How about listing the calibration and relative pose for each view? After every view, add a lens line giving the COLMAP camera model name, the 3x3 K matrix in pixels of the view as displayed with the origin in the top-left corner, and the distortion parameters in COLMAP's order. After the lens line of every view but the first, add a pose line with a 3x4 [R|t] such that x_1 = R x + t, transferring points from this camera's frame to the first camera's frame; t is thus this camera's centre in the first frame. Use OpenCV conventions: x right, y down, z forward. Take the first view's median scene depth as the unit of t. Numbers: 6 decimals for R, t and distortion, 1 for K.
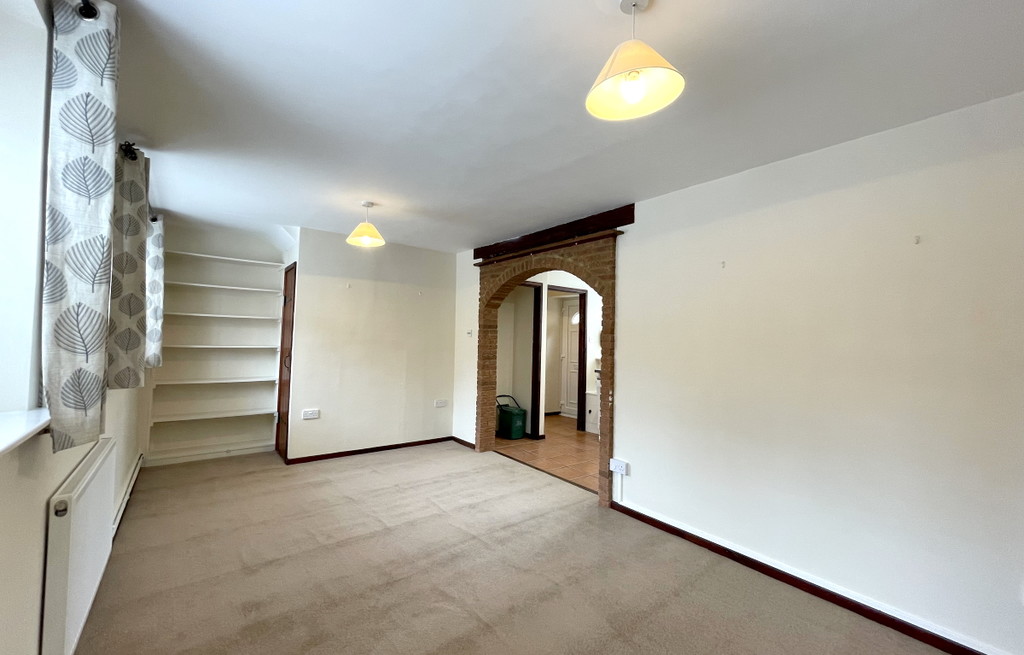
lens RADIAL K [[417.8, 0, 511.9], [0, 417.8, 325.2], [0, 0, 1]] dist [-0.000171, 0.000021]
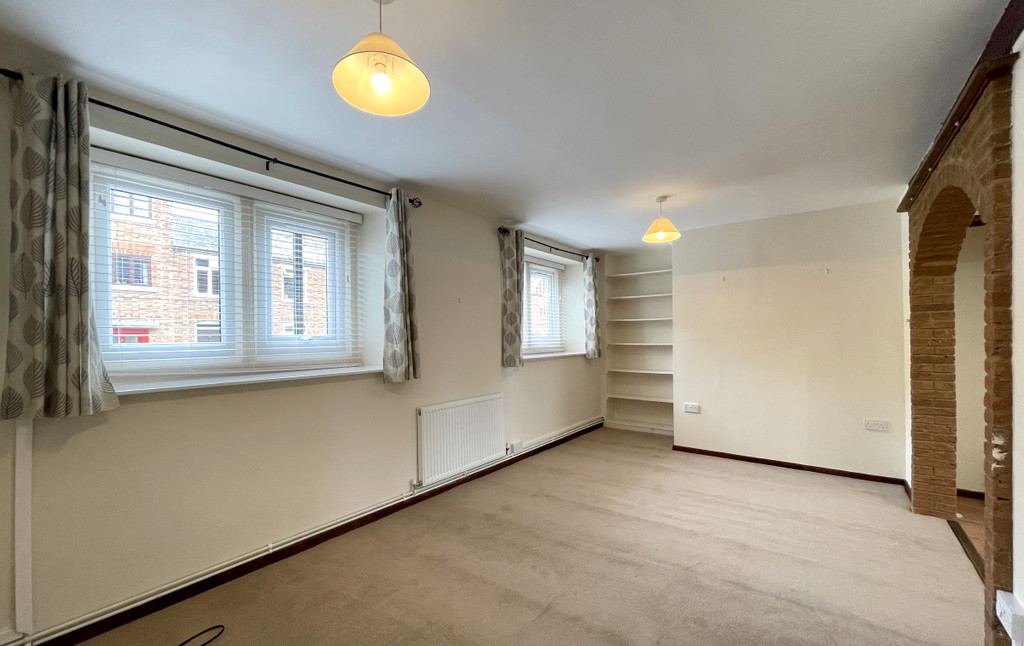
lens RADIAL K [[410.4, 0, 506.1], [0, 410.4, 340.3], [0, 0, 1]] dist [-0.000891, 0.000217]
pose [[0.242318, -0.016146, -0.970063, 0.528767], [0.048295, 0.998823, -0.004561, 0.034315], [0.968994, -0.045744, 0.242812, 0.402644]]
